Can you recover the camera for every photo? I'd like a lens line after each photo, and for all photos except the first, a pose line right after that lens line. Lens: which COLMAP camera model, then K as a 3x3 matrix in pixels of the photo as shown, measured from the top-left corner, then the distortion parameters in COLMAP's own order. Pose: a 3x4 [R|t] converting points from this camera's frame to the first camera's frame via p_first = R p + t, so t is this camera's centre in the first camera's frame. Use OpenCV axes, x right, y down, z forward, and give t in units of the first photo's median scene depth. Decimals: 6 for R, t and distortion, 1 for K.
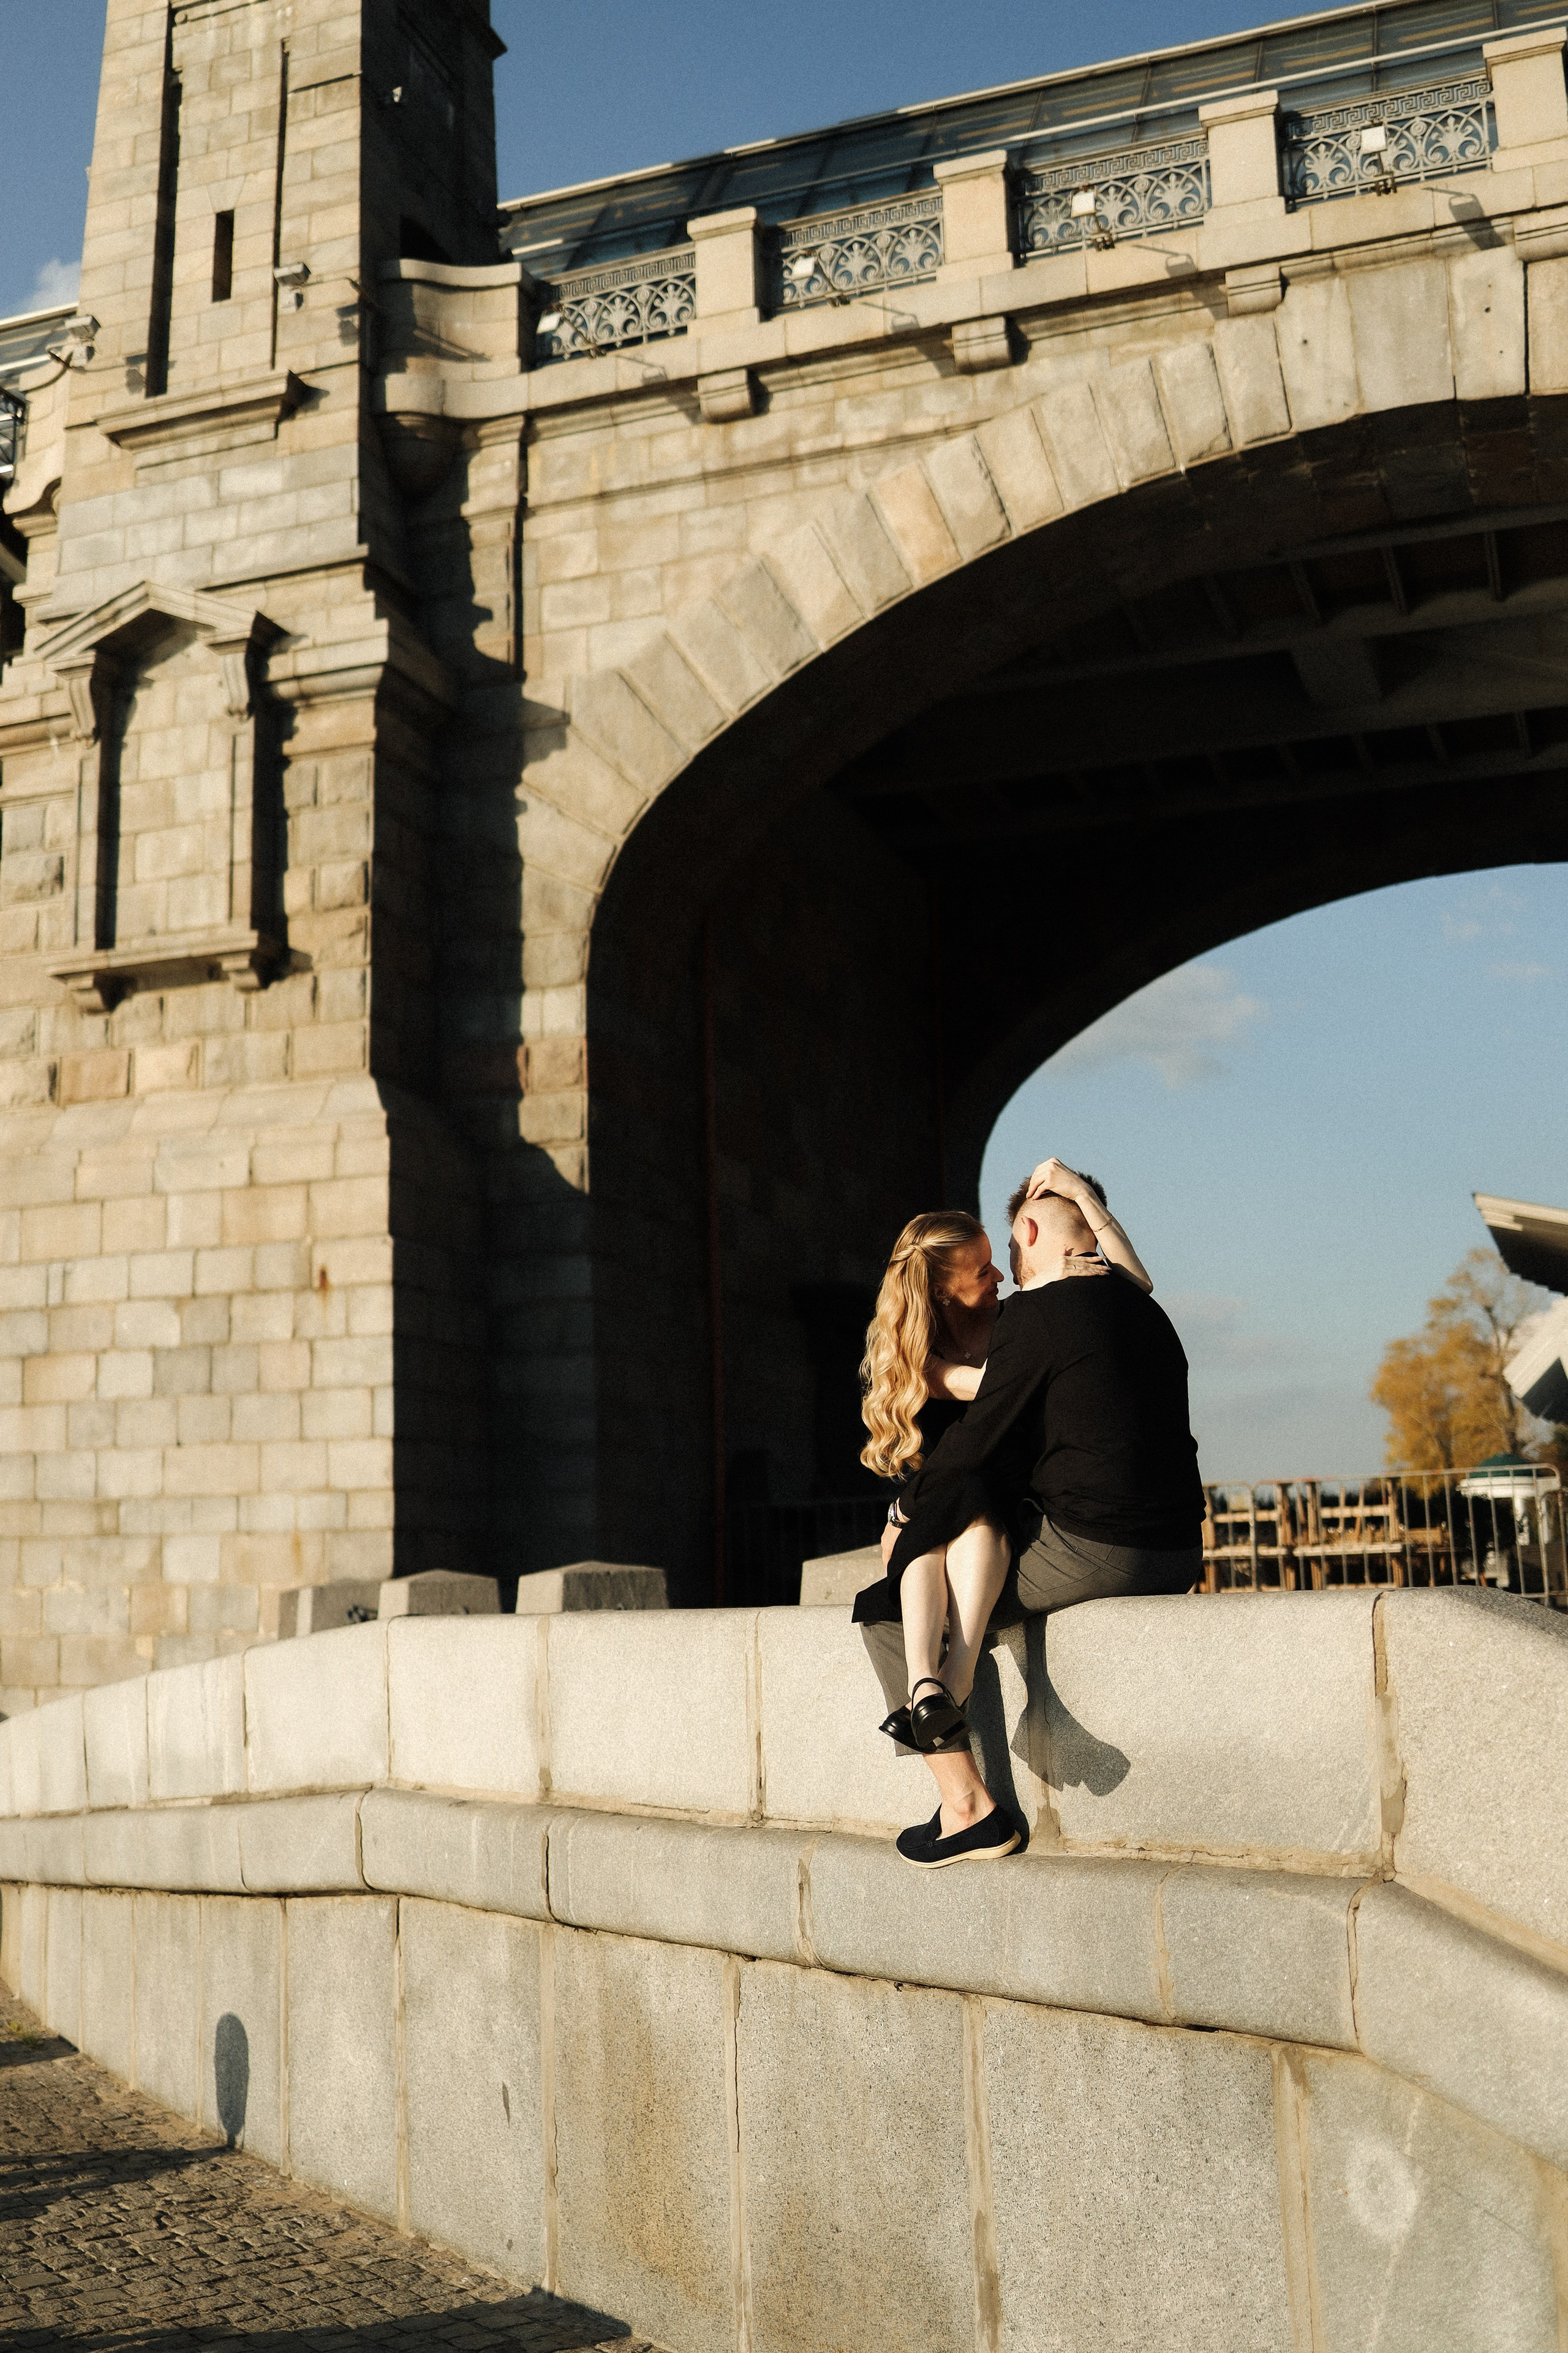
lens RADIAL K [[2396.7, 0, 788.5], [0, 2396.7, 1241.3], [0, 0, 1]] dist [-0.081126, 0.028448]
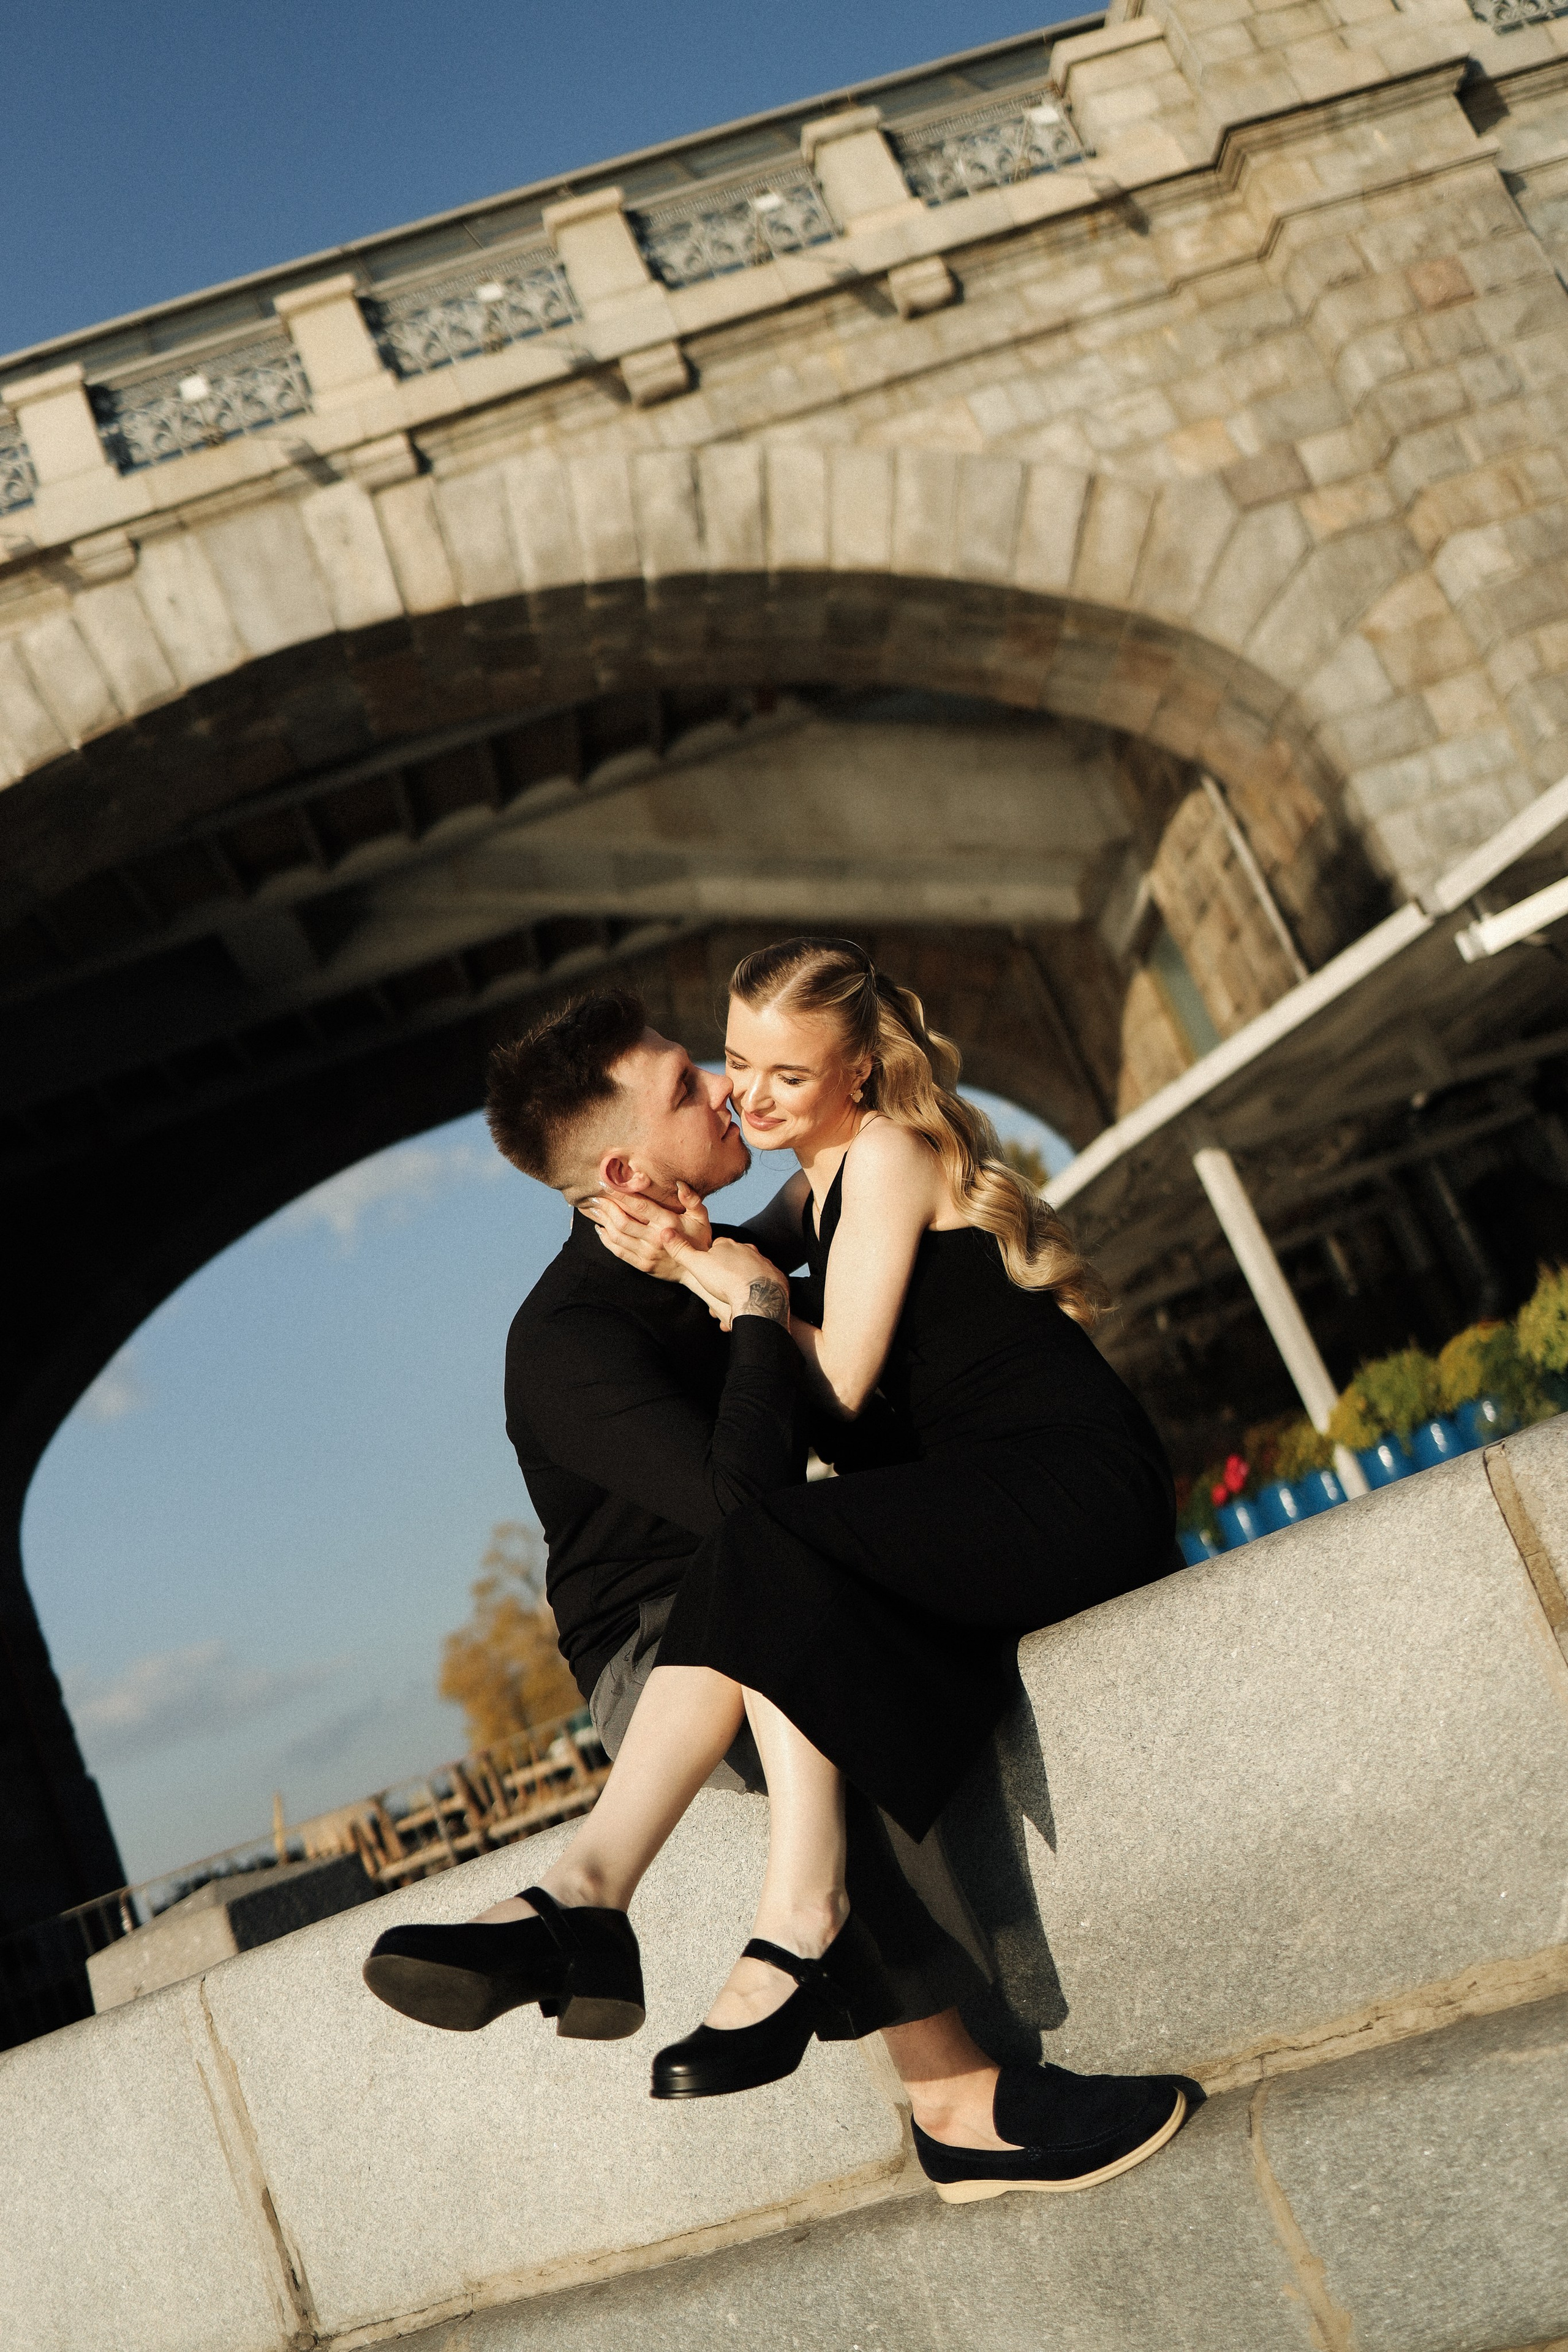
lens RADIAL K [[2351.6, 0, 784.0], [0, 2351.6, 1176.0], [0, 0, 1]] dist [-0.055553, 0.021333]
pose [[0.878668, -0.219119, 0.424182, -0.059530], [0.287701, 0.952039, -0.104161, 0.051016], [-0.381014, 0.213561, 0.899567, 0.296230]]
